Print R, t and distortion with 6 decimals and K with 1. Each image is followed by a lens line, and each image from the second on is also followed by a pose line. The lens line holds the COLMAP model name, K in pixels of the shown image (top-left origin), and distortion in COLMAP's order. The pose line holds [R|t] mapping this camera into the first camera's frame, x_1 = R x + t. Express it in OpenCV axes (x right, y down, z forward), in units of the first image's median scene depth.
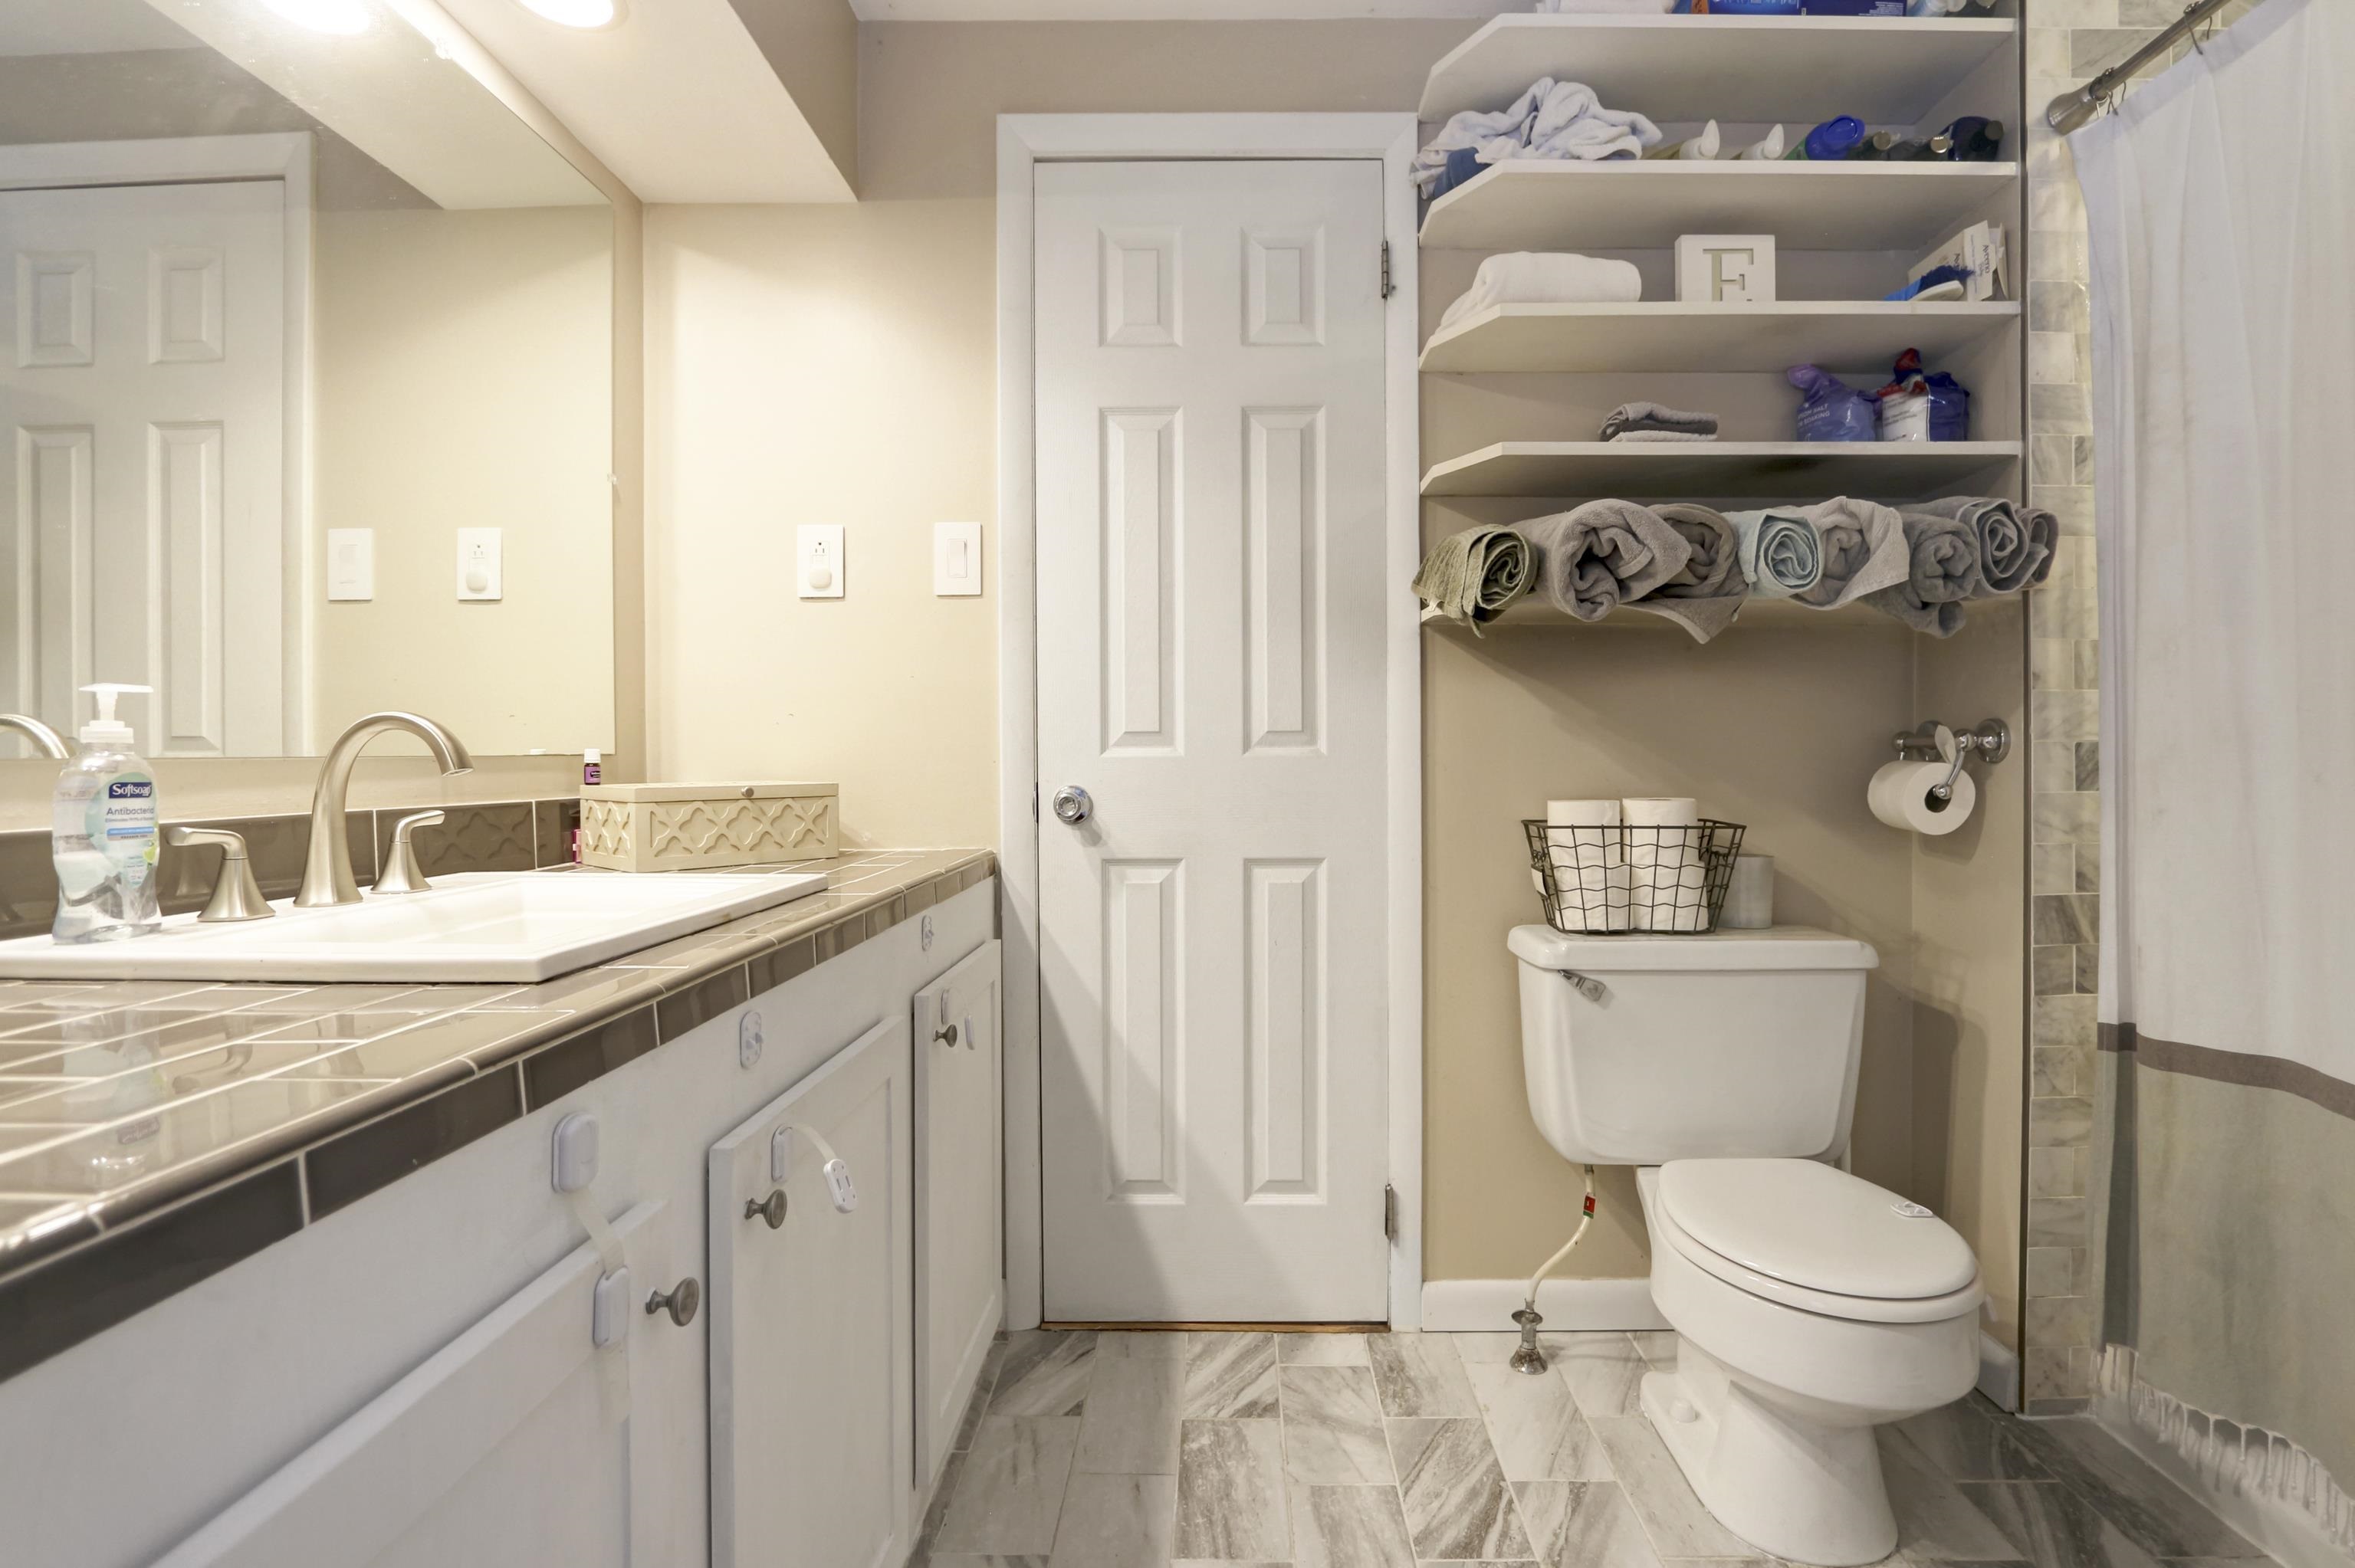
lens RADIAL K [[1162.8, 0, 1184.7], [0, 1162.8, 767.0], [0, 0, 1]] dist [-0.012072, 0.000939]
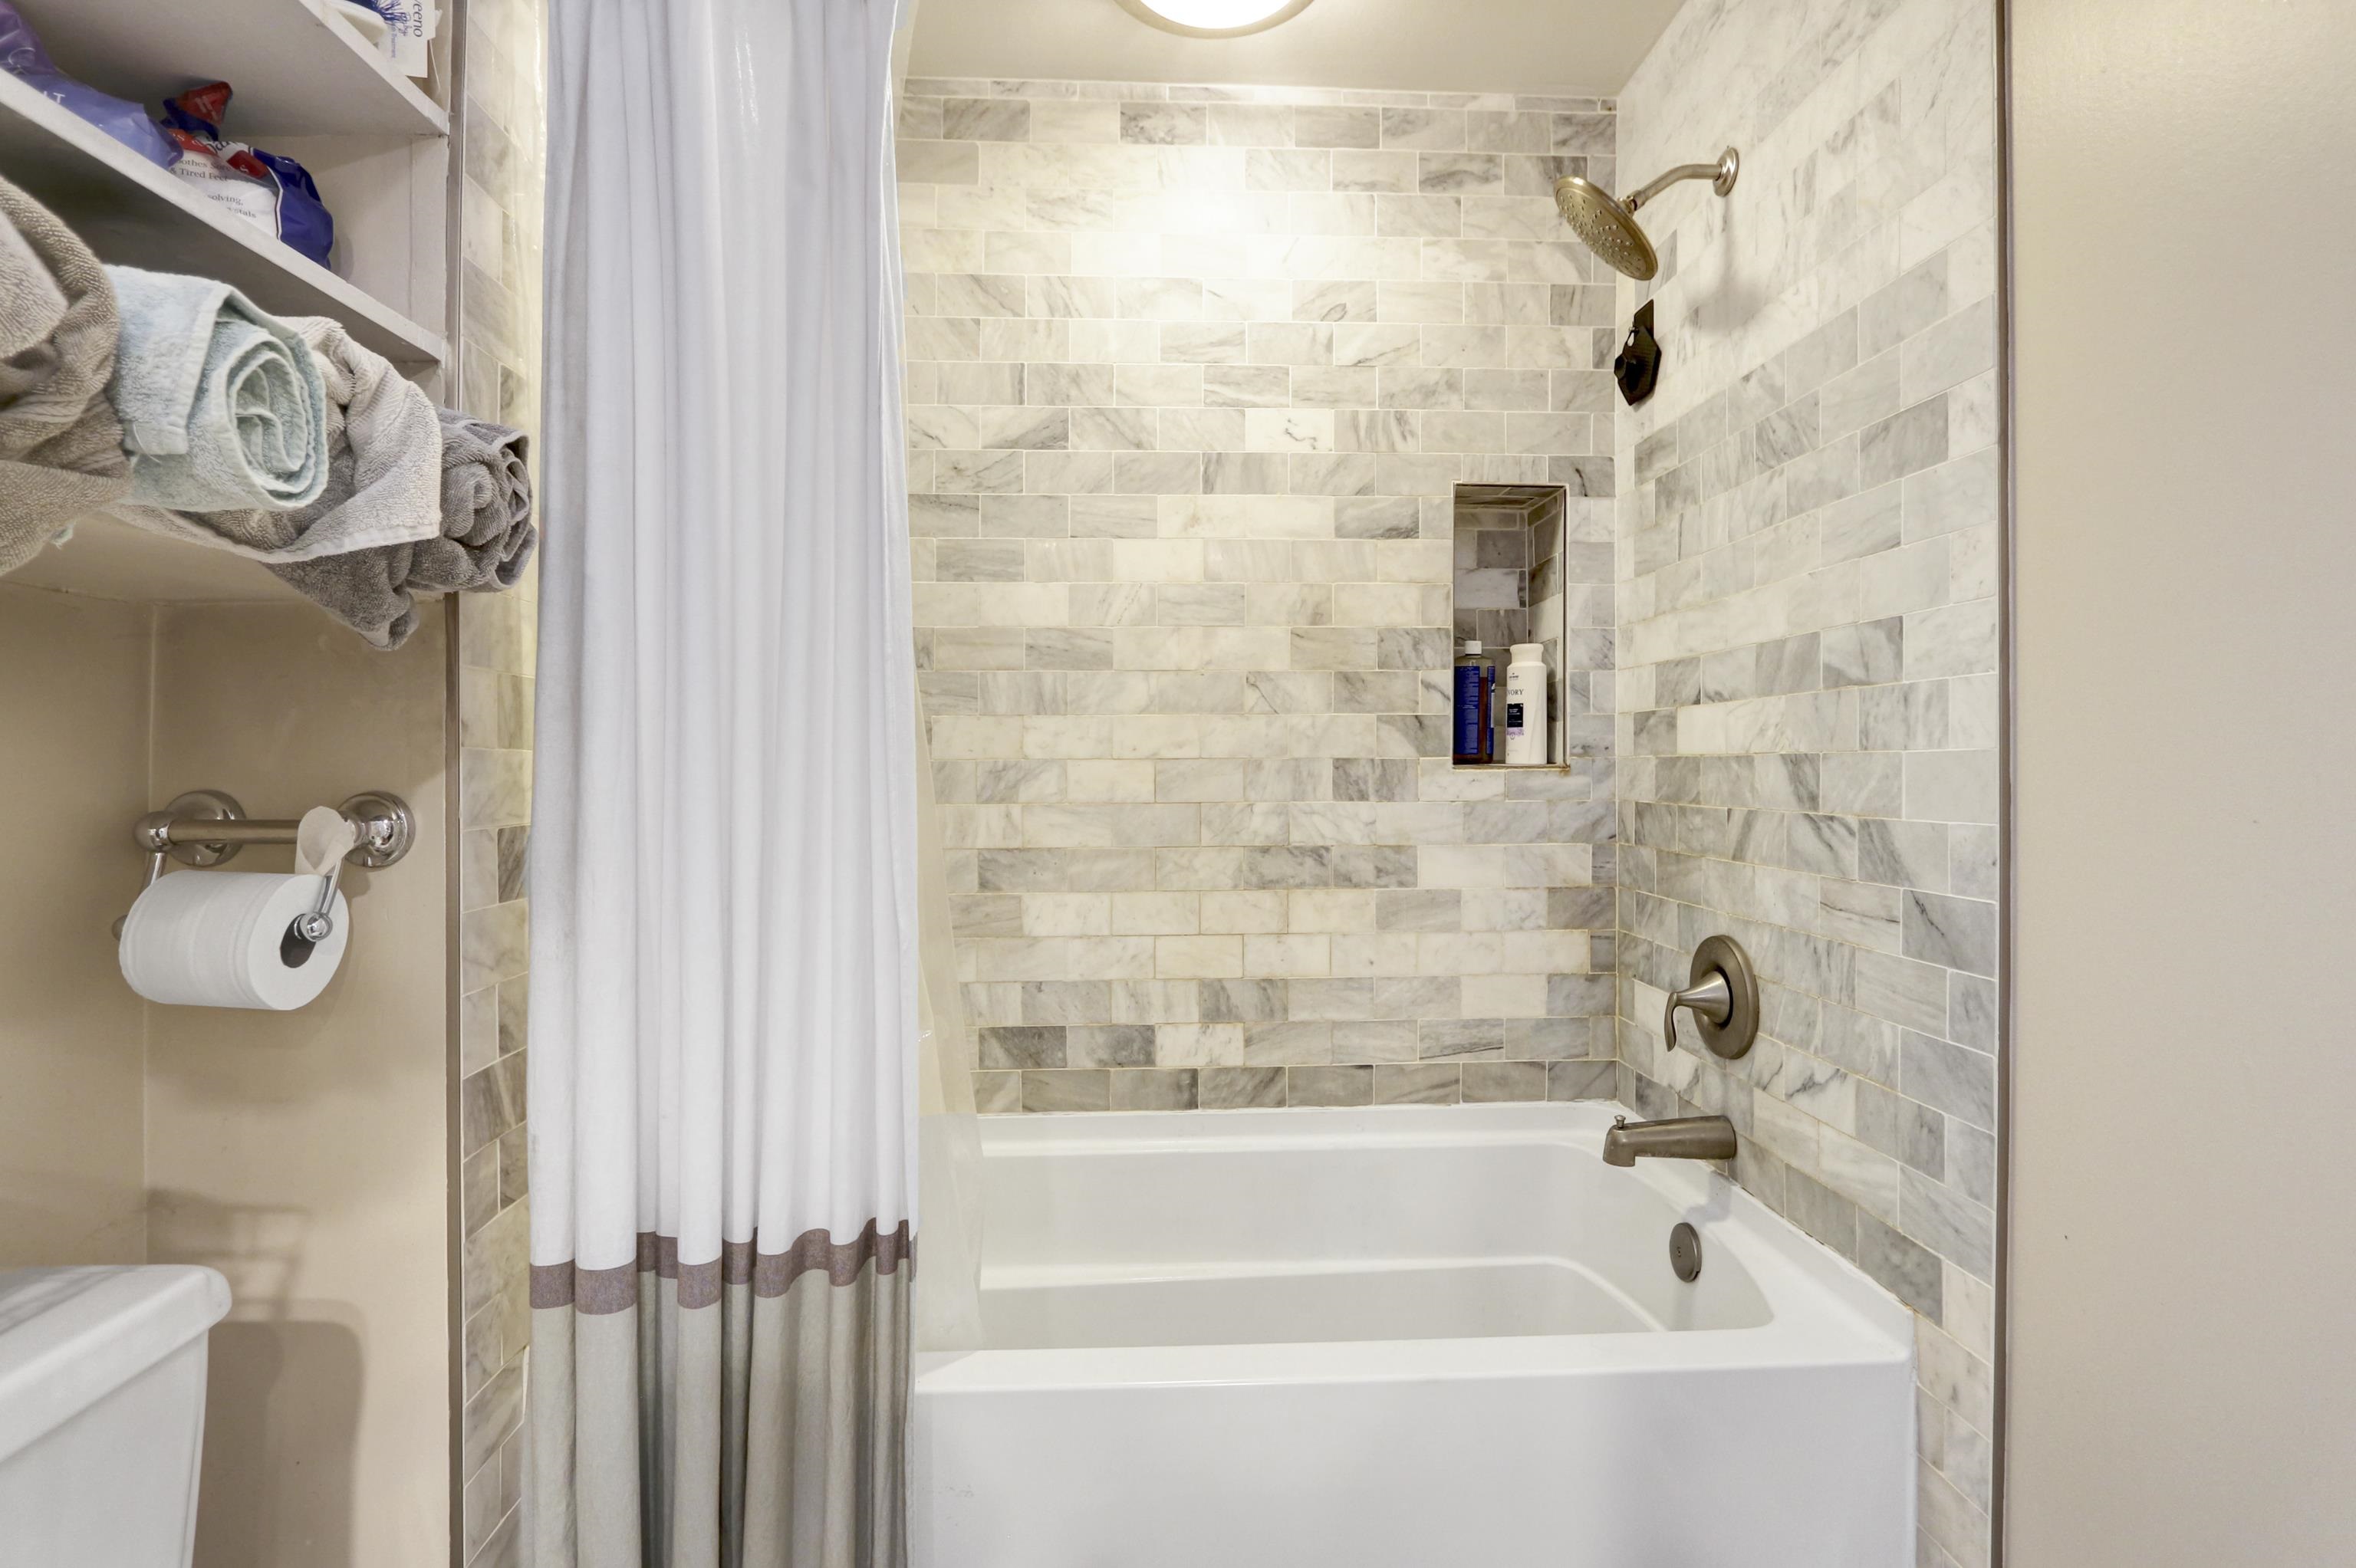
lens RADIAL K [[1163.4, 0, 1182.6], [0, 1163.4, 766.0], [0, 0, 1]] dist [-0.012072, 0.000939]
pose [[-0.082501, 0.007475, 0.996563, 0.079972], [0.013671, 0.999886, -0.006369, -0.046063], [-0.996497, 0.013099, -0.082593, 0.643636]]
